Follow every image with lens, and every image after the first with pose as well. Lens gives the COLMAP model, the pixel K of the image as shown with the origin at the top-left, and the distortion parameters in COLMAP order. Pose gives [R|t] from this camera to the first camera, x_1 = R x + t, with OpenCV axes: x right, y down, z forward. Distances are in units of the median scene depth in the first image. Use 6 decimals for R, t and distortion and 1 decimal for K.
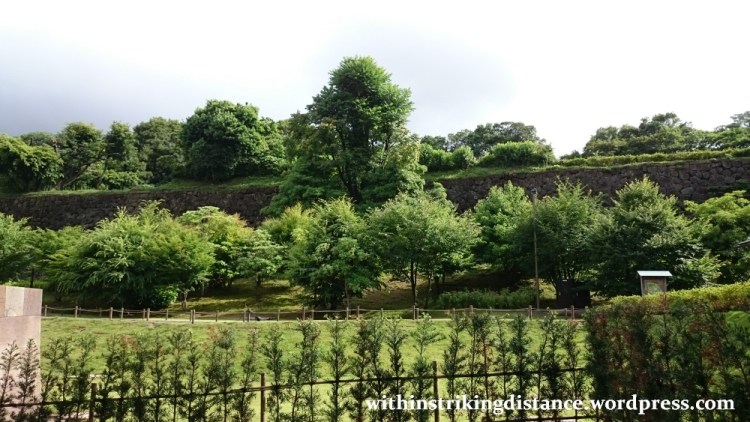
lens RADIAL K [[576.9, 0, 378.0], [0, 576.9, 216.4], [0, 0, 1]] dist [0.172071, -0.310012]
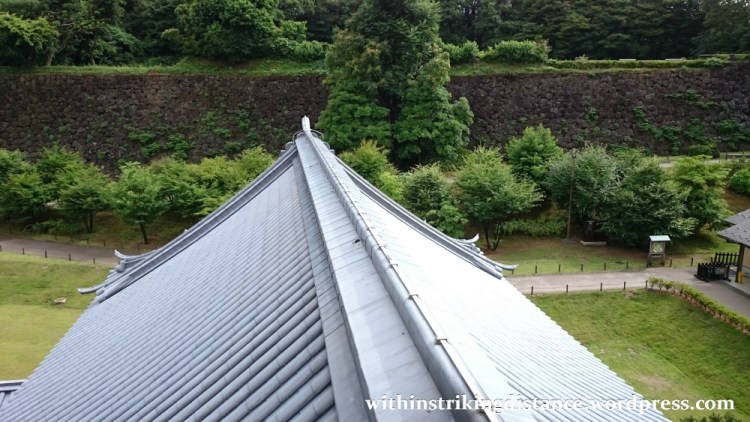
lens RADIAL K [[576.9, 0, 378.0], [0, 576.9, 216.4], [0, 0, 1]] dist [0.172071, -0.310012]
pose [[0.983469, -0.061851, 0.170183, -0.258667], [-0.010738, 0.918279, 0.395788, -0.272508], [-0.180755, -0.391073, 0.902435, -0.133871]]
